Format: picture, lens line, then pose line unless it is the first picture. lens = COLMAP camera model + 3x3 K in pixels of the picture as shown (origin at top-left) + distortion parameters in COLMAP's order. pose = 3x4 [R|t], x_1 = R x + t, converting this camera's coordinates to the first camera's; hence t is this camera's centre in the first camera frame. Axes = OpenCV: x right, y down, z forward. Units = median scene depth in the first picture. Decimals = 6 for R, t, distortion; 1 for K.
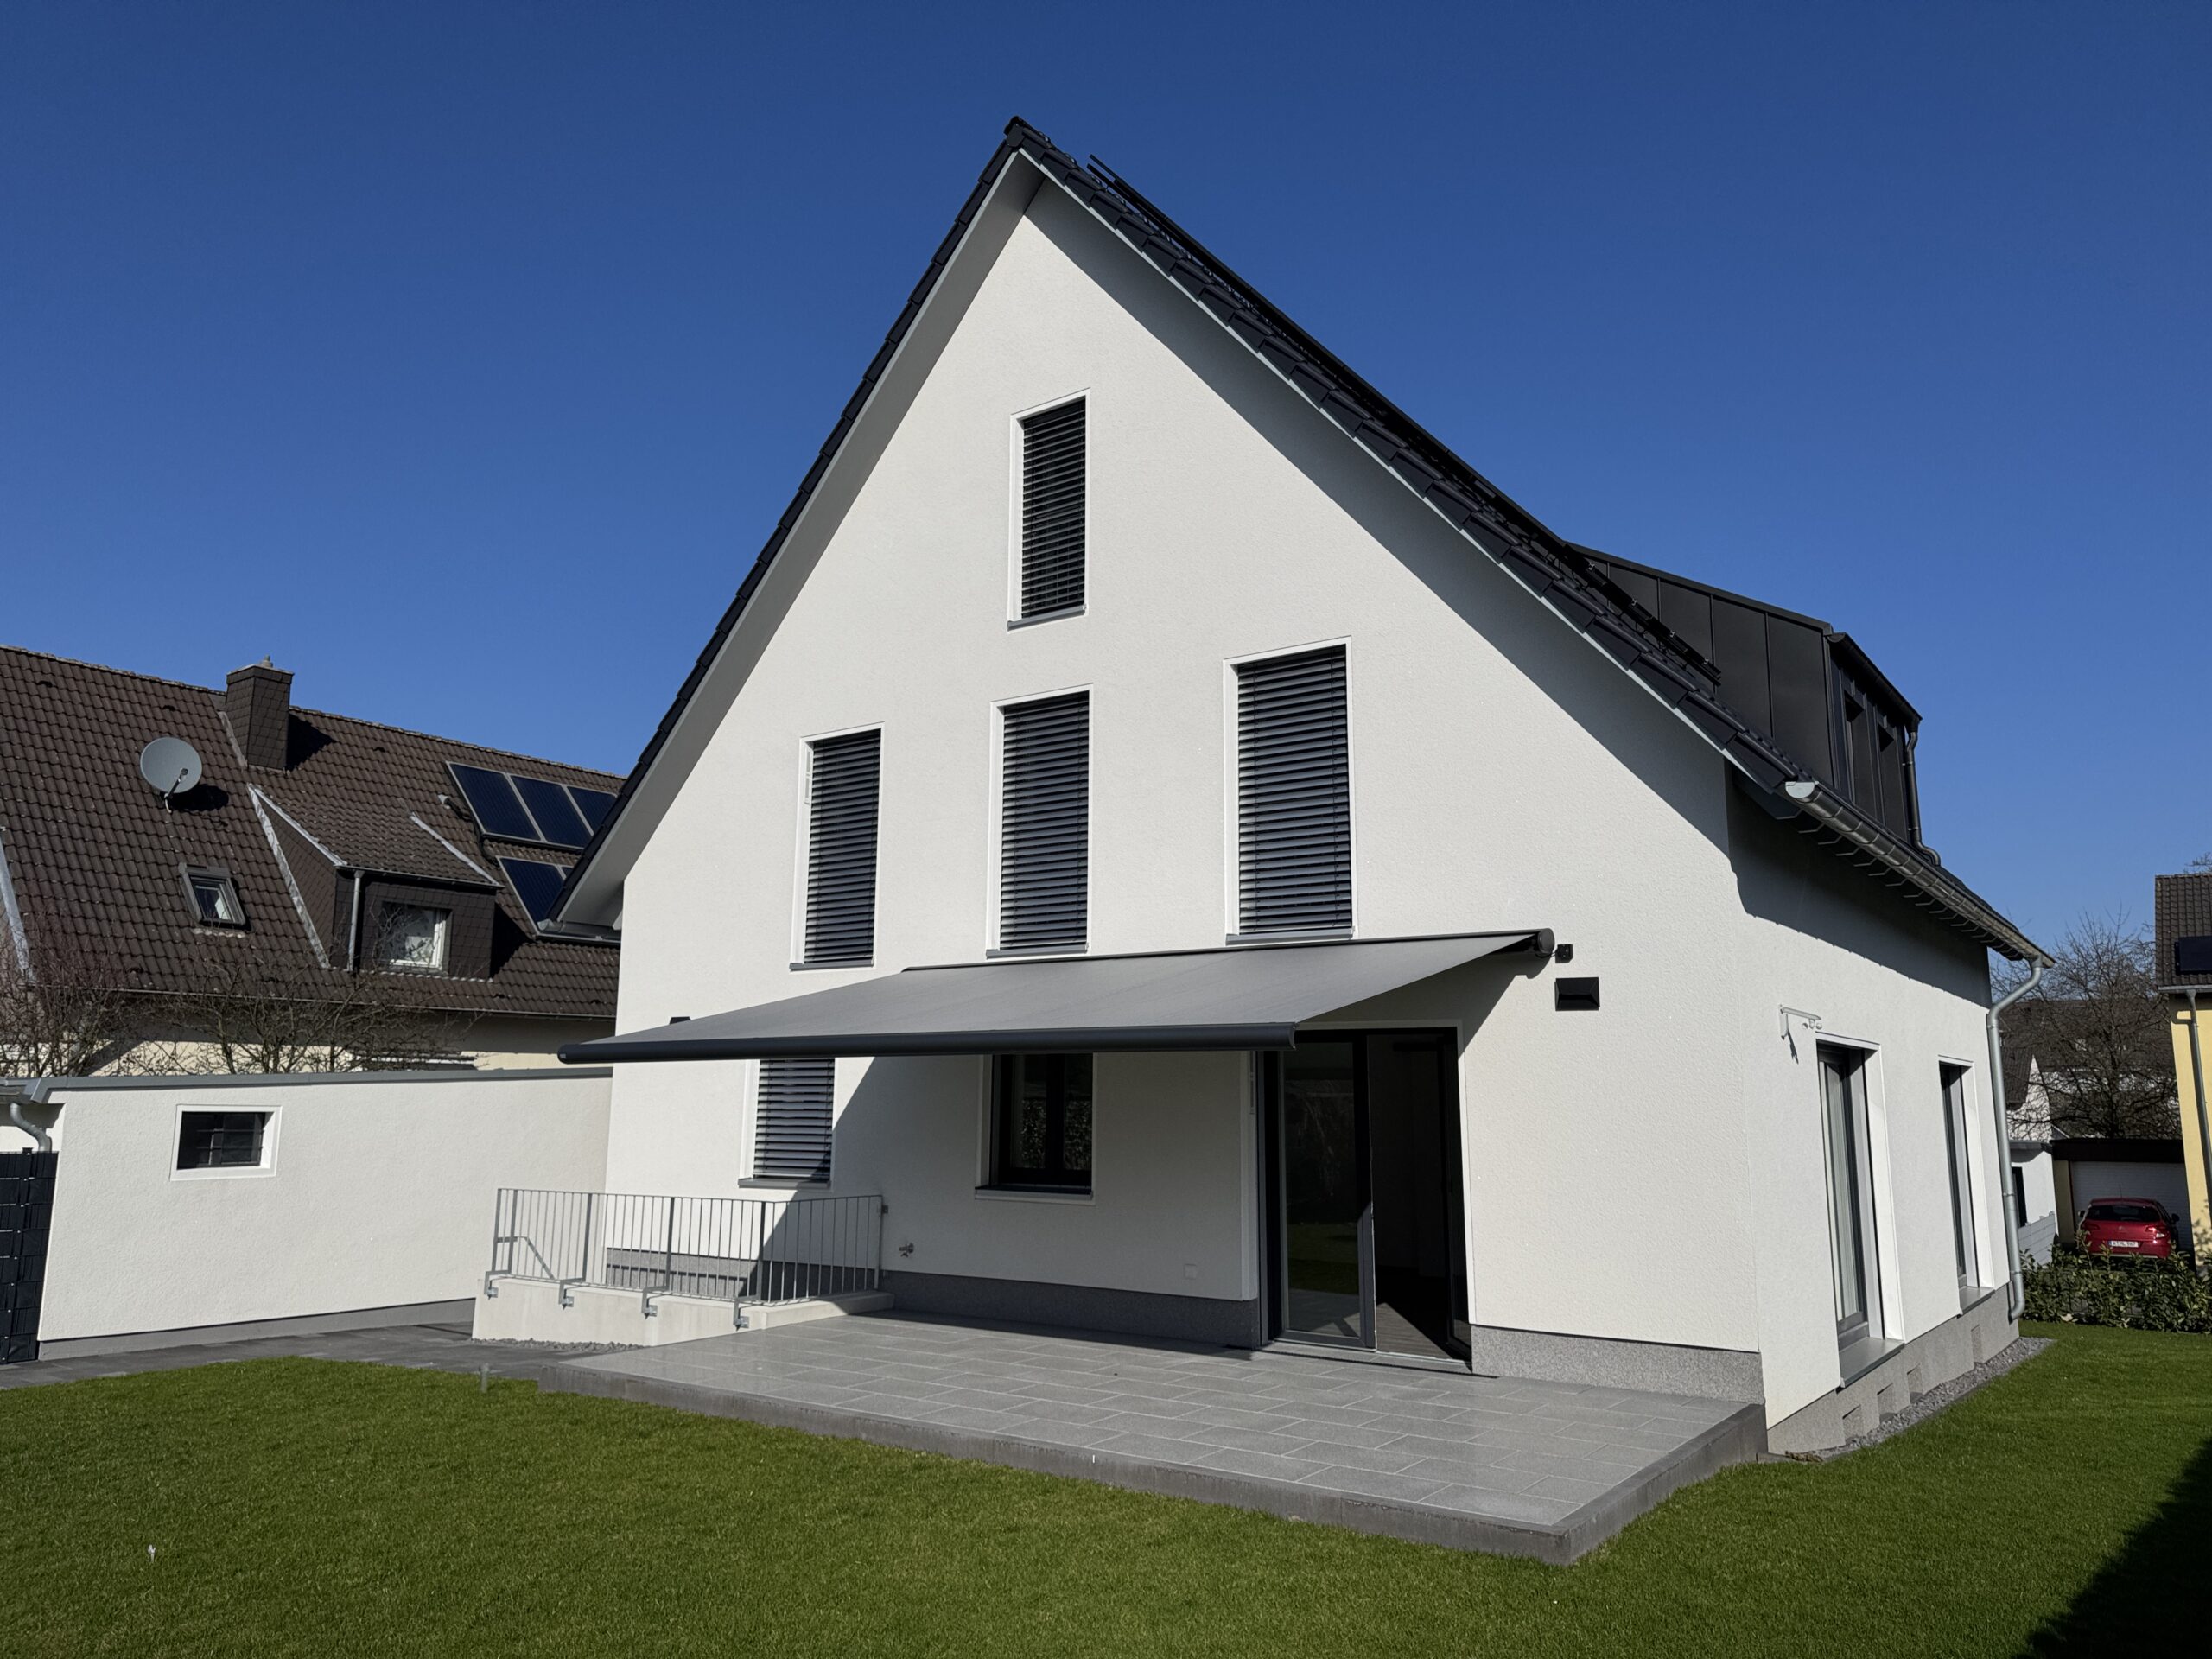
lens RADIAL K [[1570.3, 0, 1106.0], [0, 1570.3, 829.5], [0, 0, 1]] dist [0.006987, -0.000470]
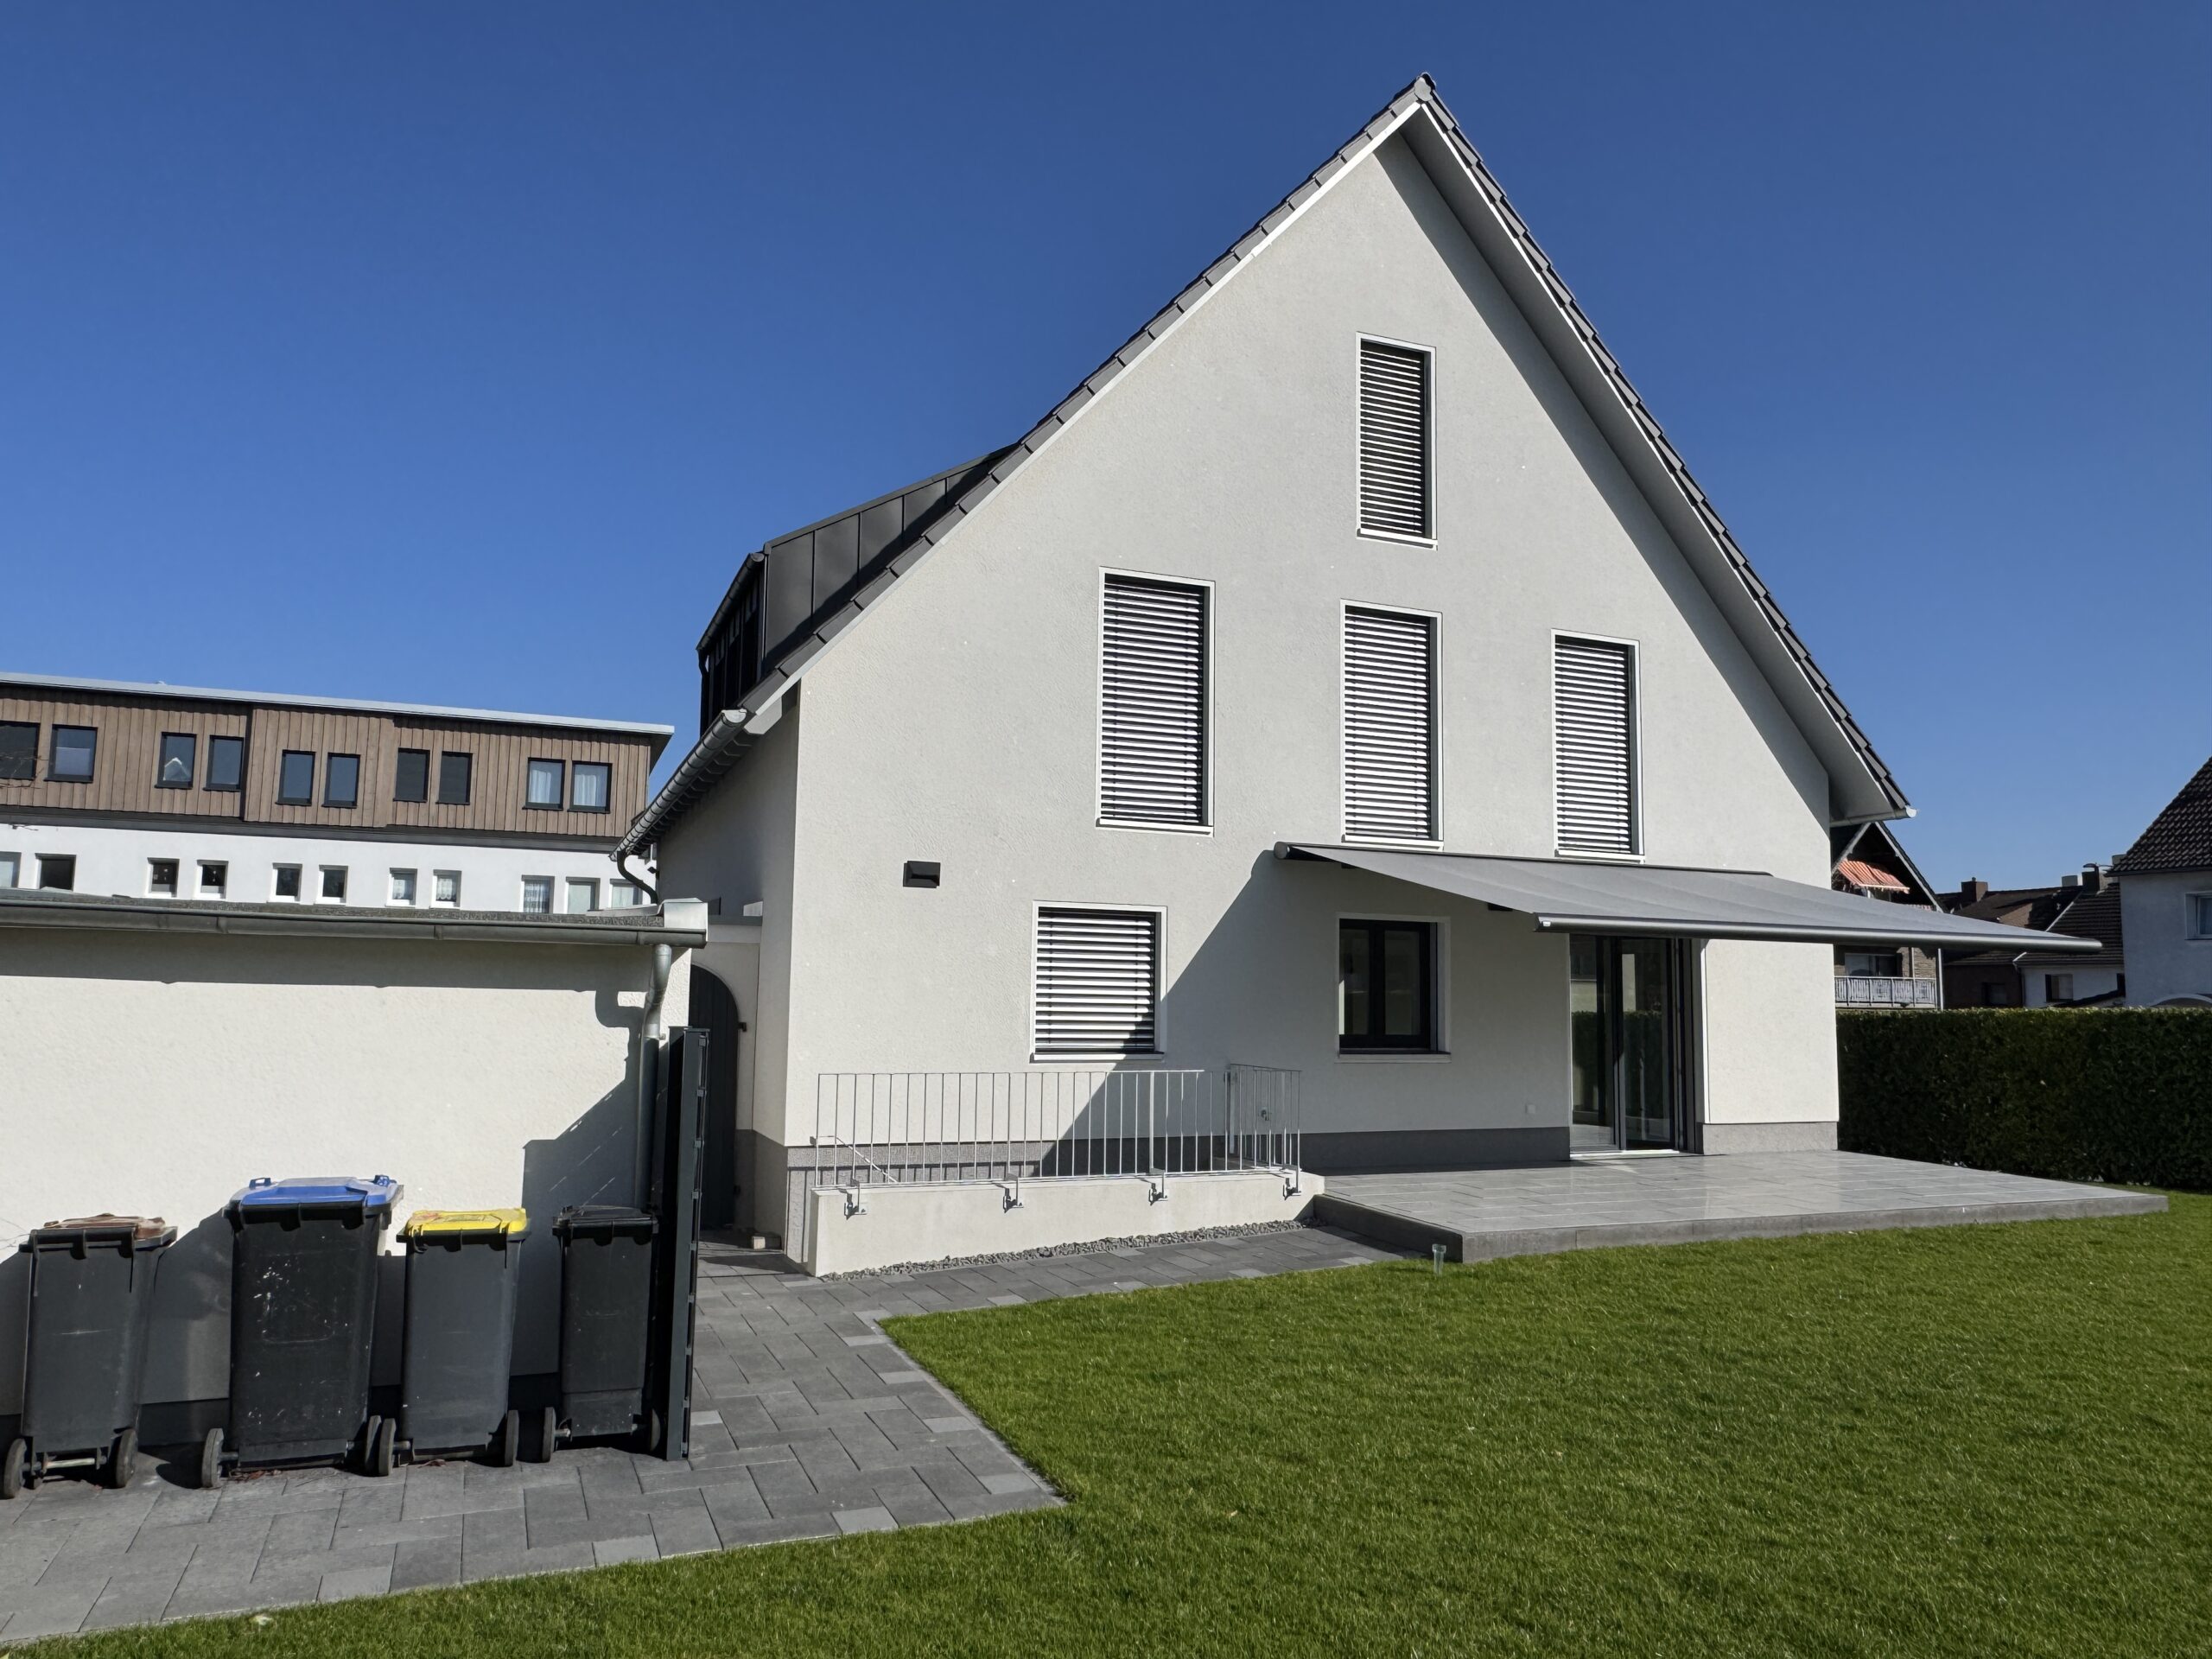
lens RADIAL K [[1493.8, 0, 1106.0], [0, 1493.8, 829.5], [0, 0, 1]] dist [-0.085079, -0.000296]
pose [[0.537356, 0.095667, 0.837912, -0.985787], [-0.165212, 0.986236, -0.006651, 0.106386], [-0.827015, -0.134859, 0.545765, 0.569506]]
